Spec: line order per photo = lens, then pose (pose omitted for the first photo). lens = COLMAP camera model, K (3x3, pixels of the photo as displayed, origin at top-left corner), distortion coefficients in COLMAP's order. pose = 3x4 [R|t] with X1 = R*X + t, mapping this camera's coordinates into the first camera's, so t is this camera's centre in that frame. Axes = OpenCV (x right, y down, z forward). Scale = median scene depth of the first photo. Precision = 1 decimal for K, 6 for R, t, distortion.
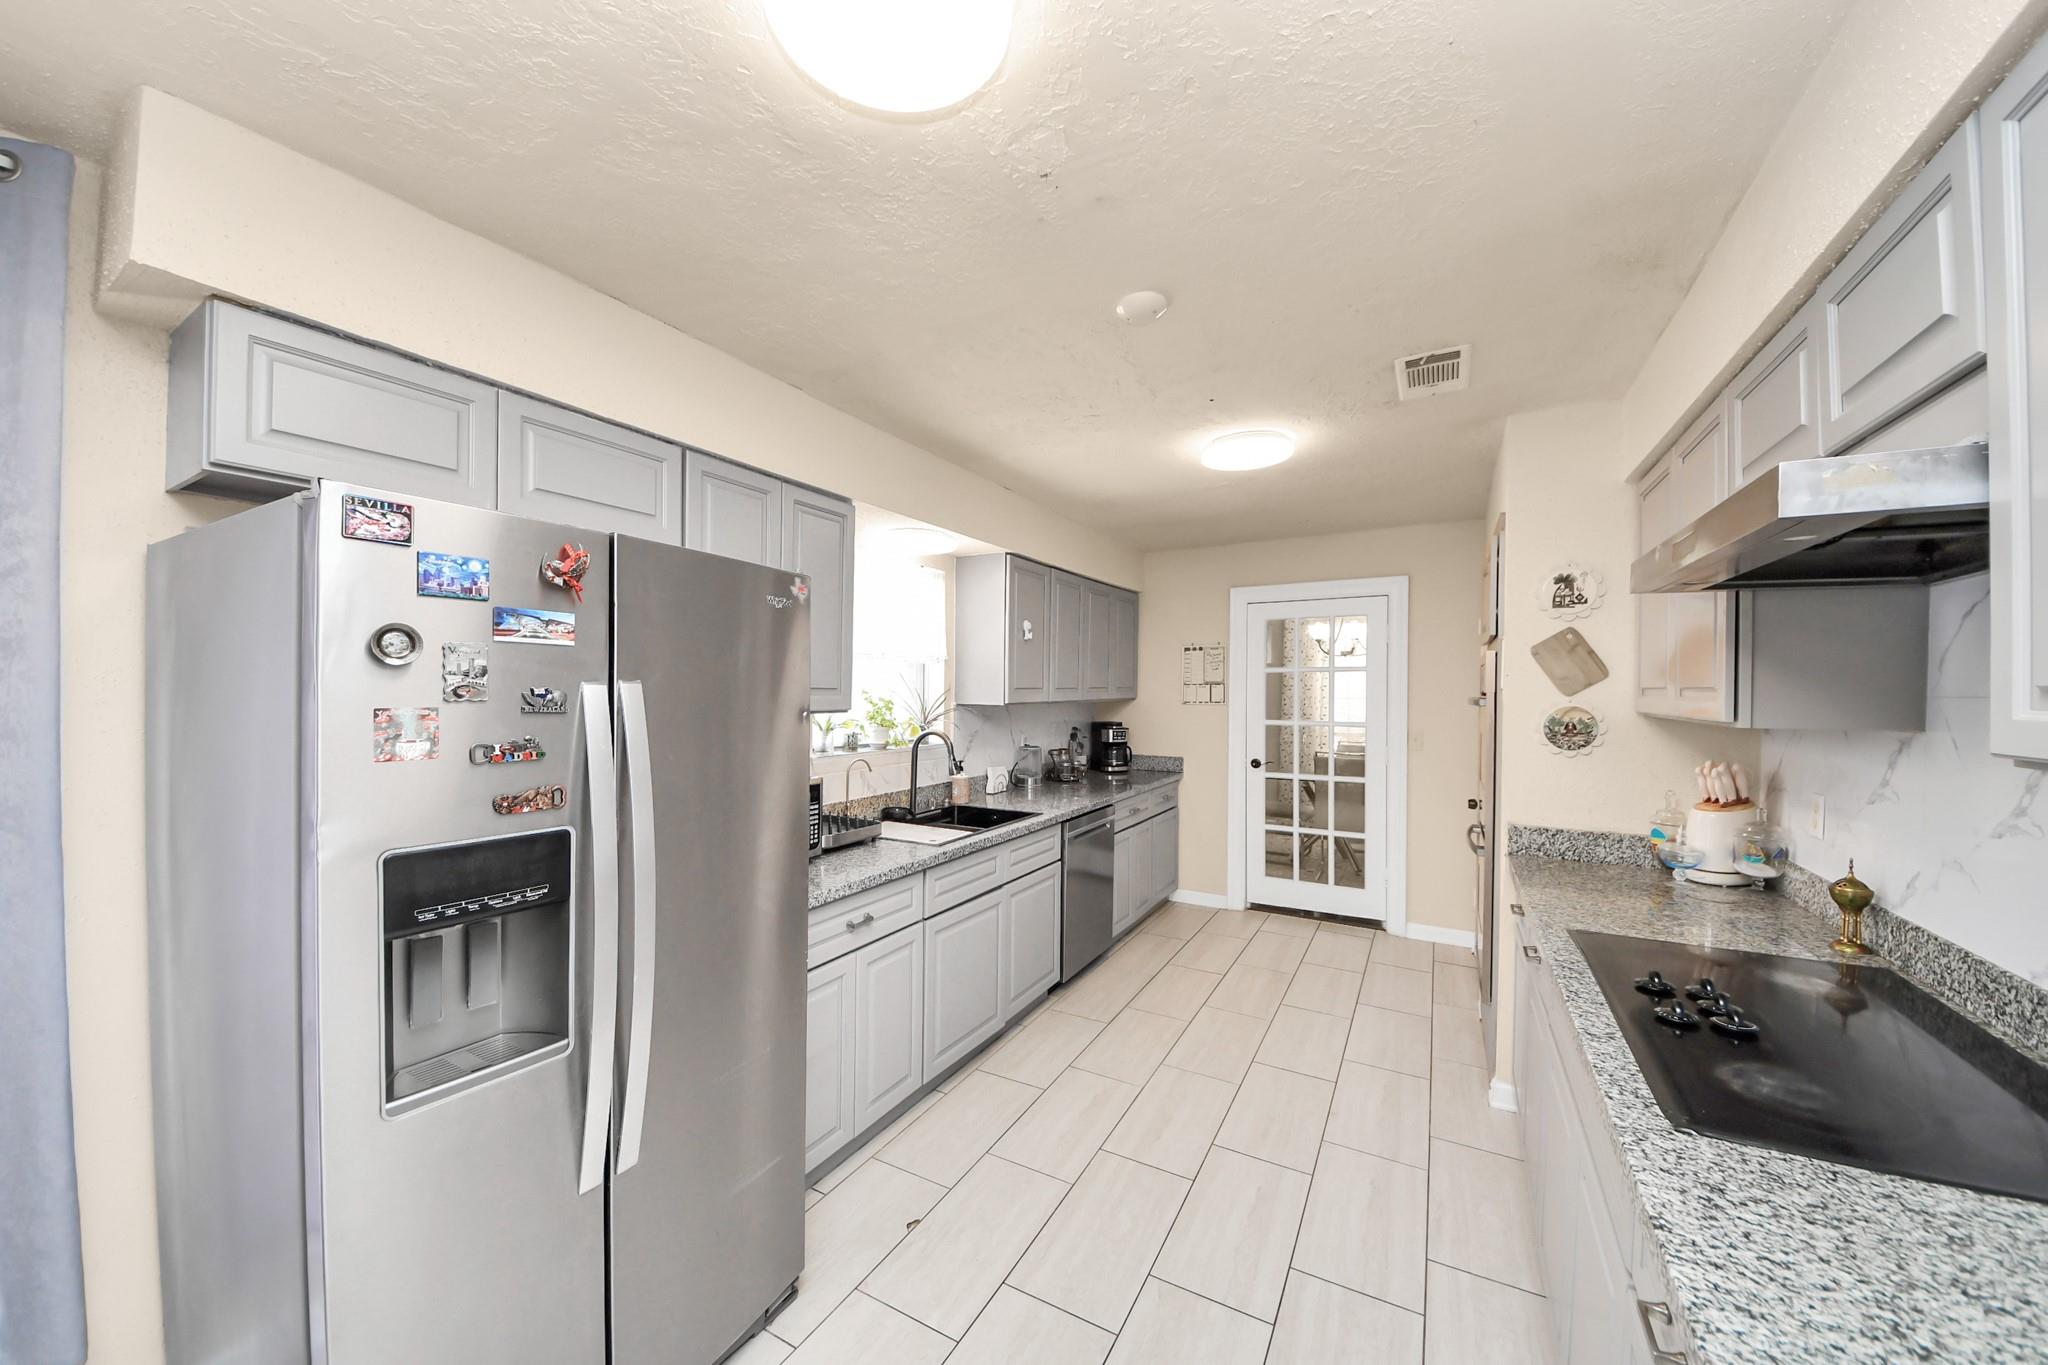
lens RADIAL K [[740.6, 0, 1006.3], [0, 740.6, 688.8], [0, 0, 1]] dist [0.020747, -0.011436]
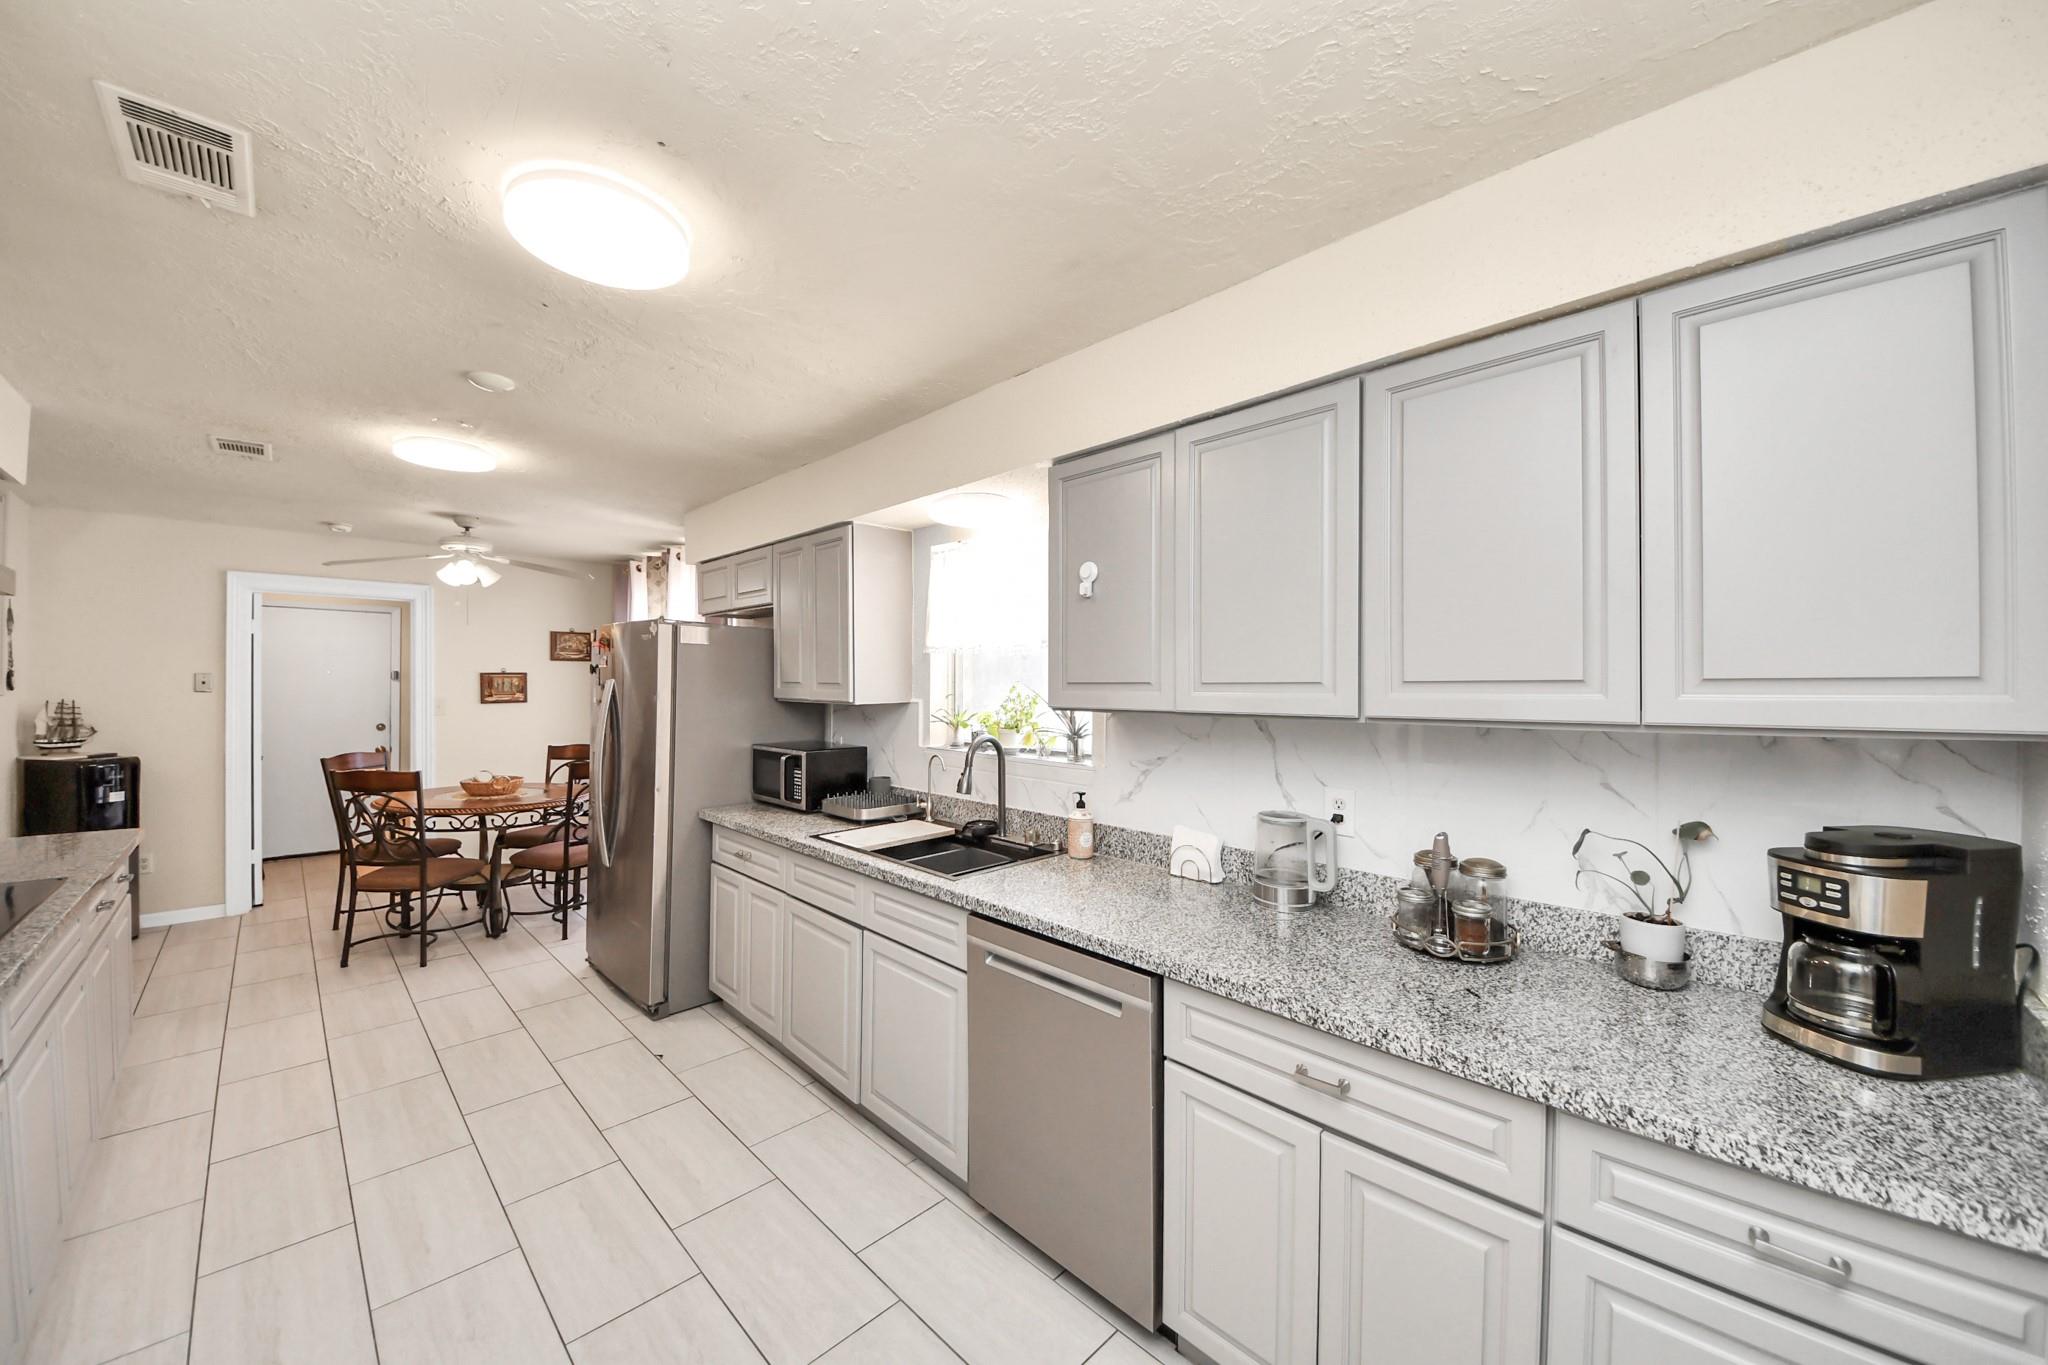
lens RADIAL K [[740.6, 0, 1006.3], [0, 740.6, 688.8], [0, 0, 1]] dist [0.020747, -0.011436]
pose [[-0.272289, -0.001346, -0.962215, 1.242474], [-0.010330, 0.999945, 0.001525, 0.012037], [0.962160, 0.010354, -0.272288, 2.361989]]
